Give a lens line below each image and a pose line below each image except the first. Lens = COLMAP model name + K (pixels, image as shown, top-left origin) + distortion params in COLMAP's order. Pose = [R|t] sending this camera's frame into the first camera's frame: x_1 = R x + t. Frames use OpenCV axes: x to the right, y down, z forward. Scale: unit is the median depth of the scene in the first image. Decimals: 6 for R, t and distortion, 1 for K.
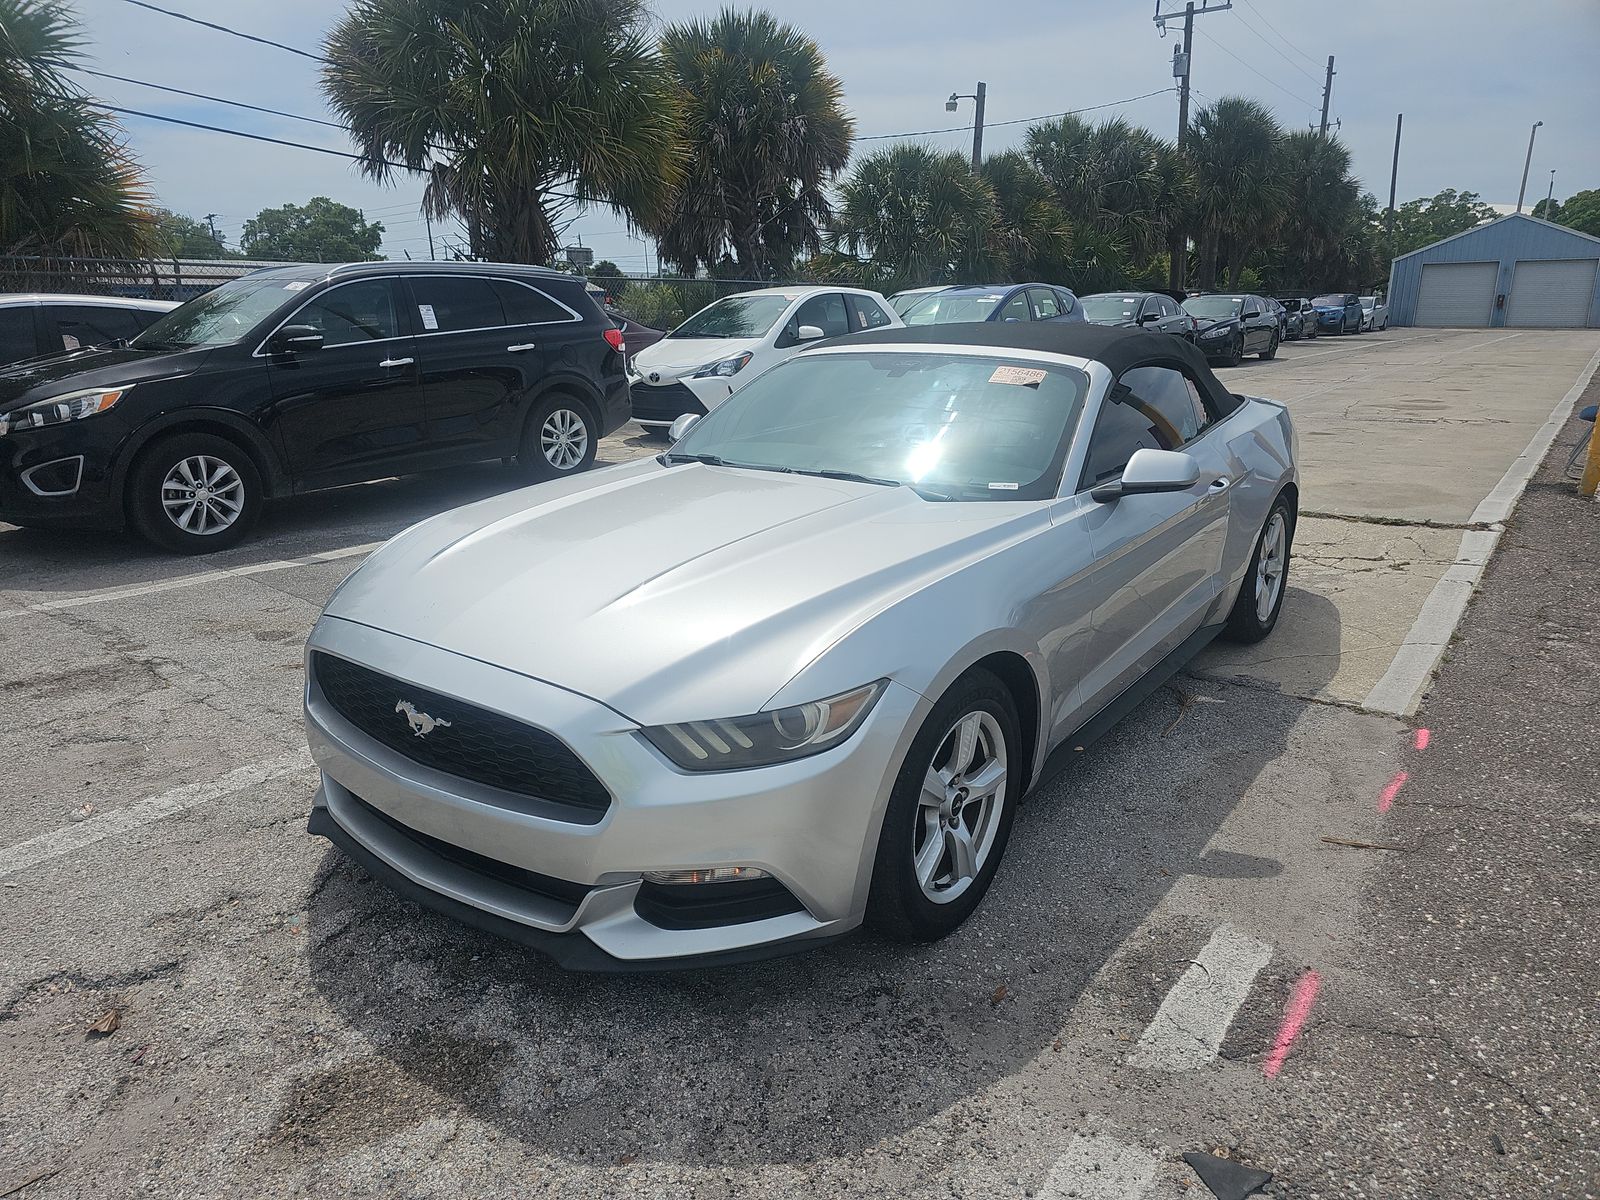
lens RADIAL K [[1079.5, 0, 800.0], [0, 1079.5, 600.0], [0, 0, 1]] dist [0.054875, -0.061163]
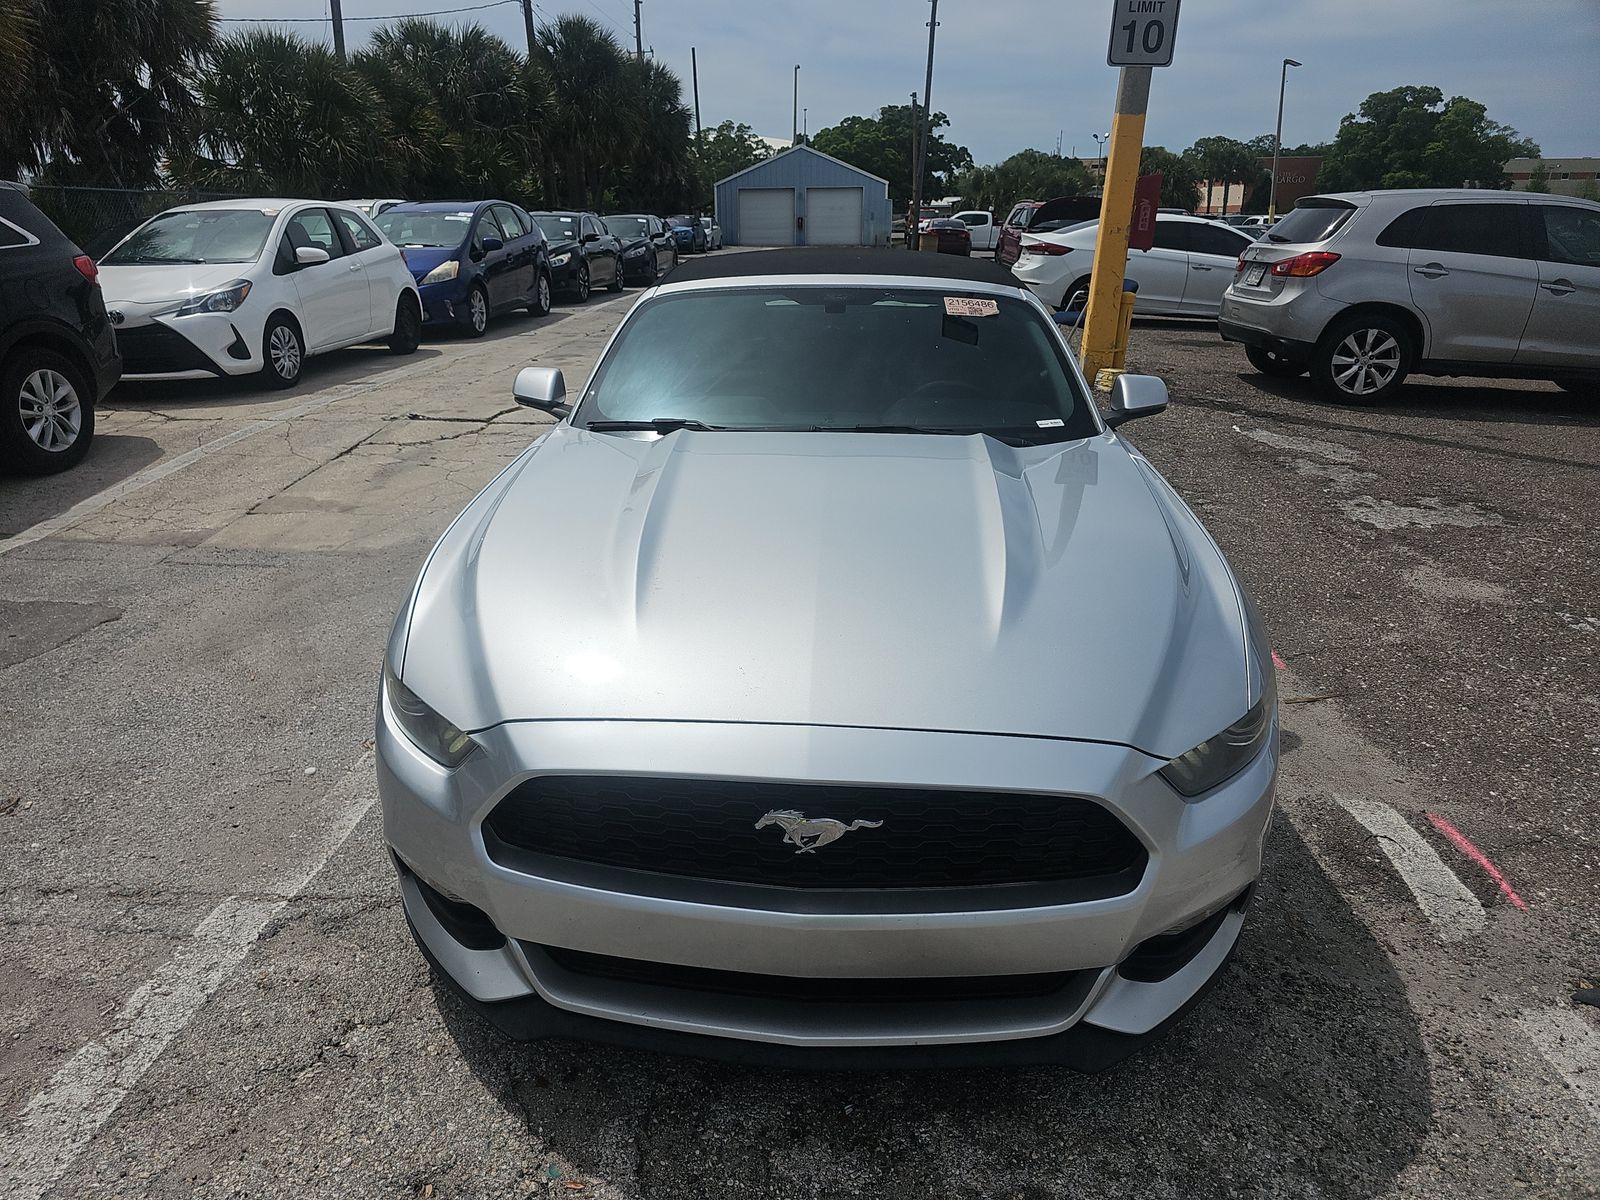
lens RADIAL K [[1060.3, 0, 800.0], [0, 1060.3, 600.0], [0, 0, 1]] dist [0.036541, -0.032092]
pose [[0.831257, -0.181300, 0.525493, -0.167736], [0.141110, 0.983176, 0.115989, -0.029613], [-0.537680, -0.022264, 0.842855, 0.099858]]
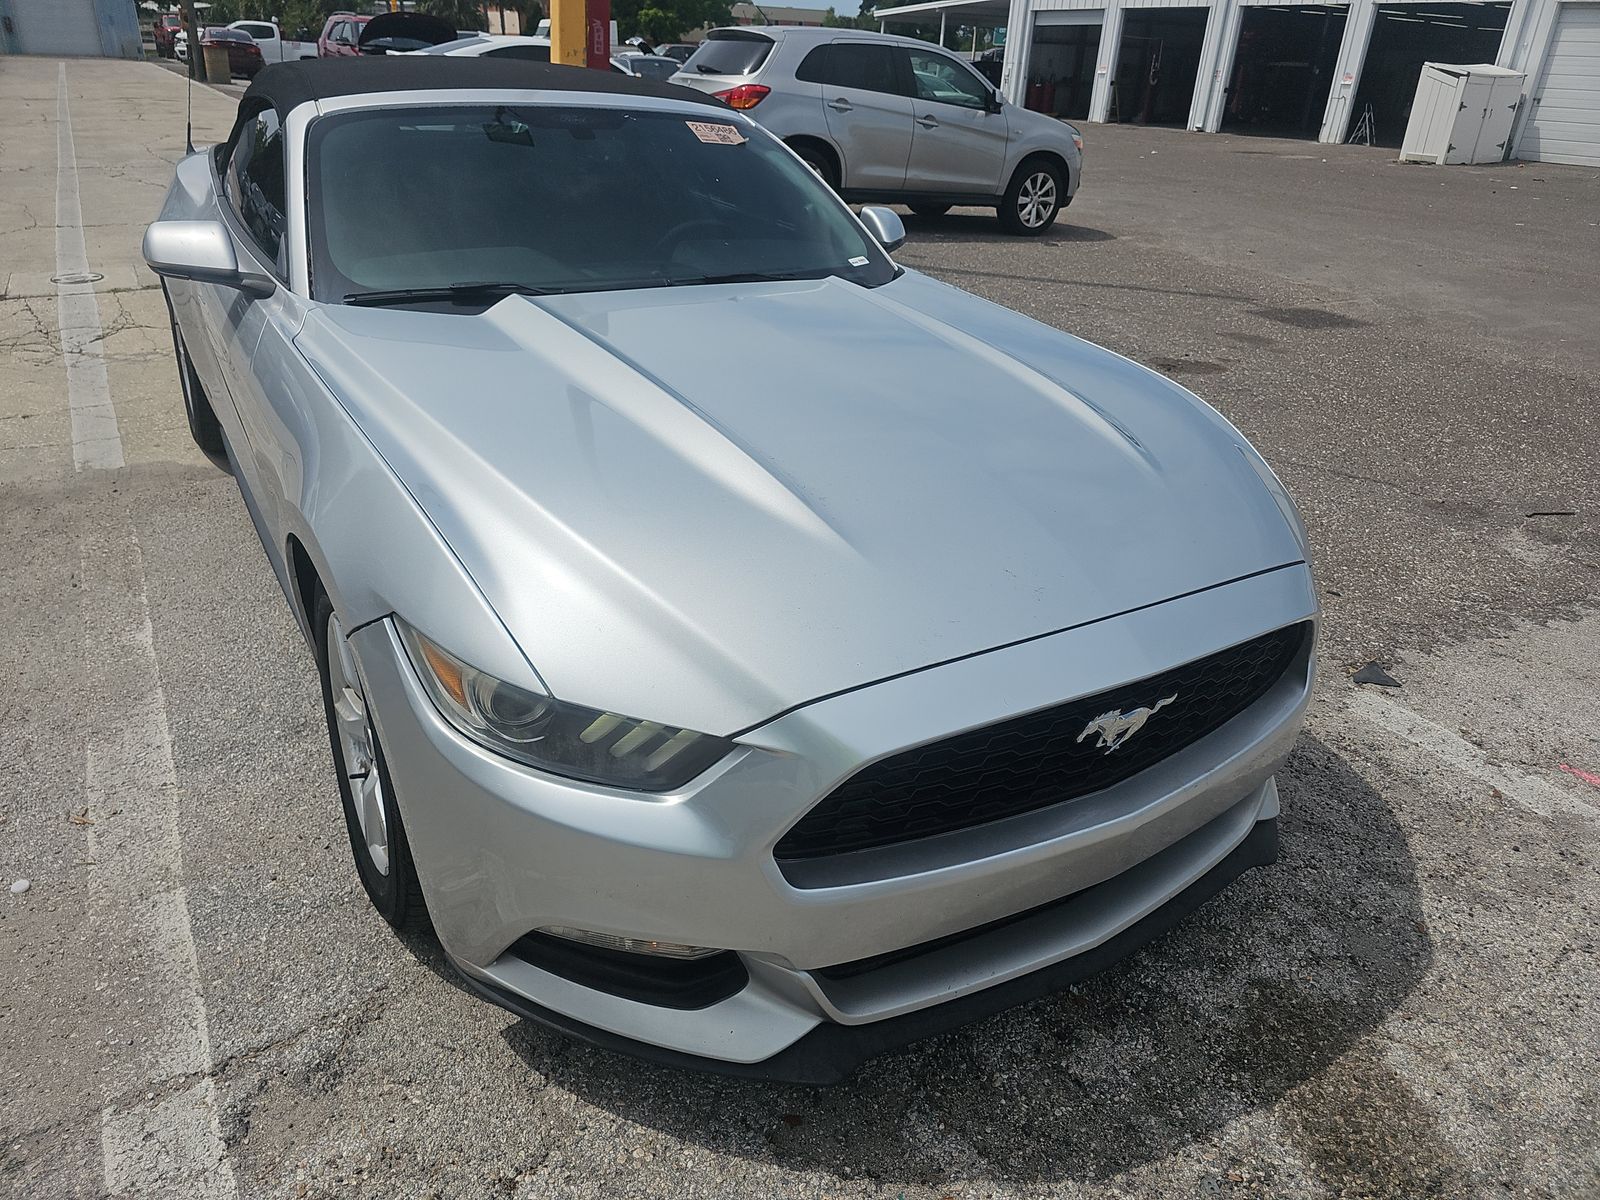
lens RADIAL K [[1051.7, 0, 794.8], [0, 1051.7, 572.2], [0, 0, 1]] dist [0.027796, -0.025408]
pose [[0.362741, -0.384935, 0.848672, -0.223050], [0.198903, 0.921695, 0.333041, -0.054918], [-0.910416, 0.047996, 0.410901, 0.219905]]
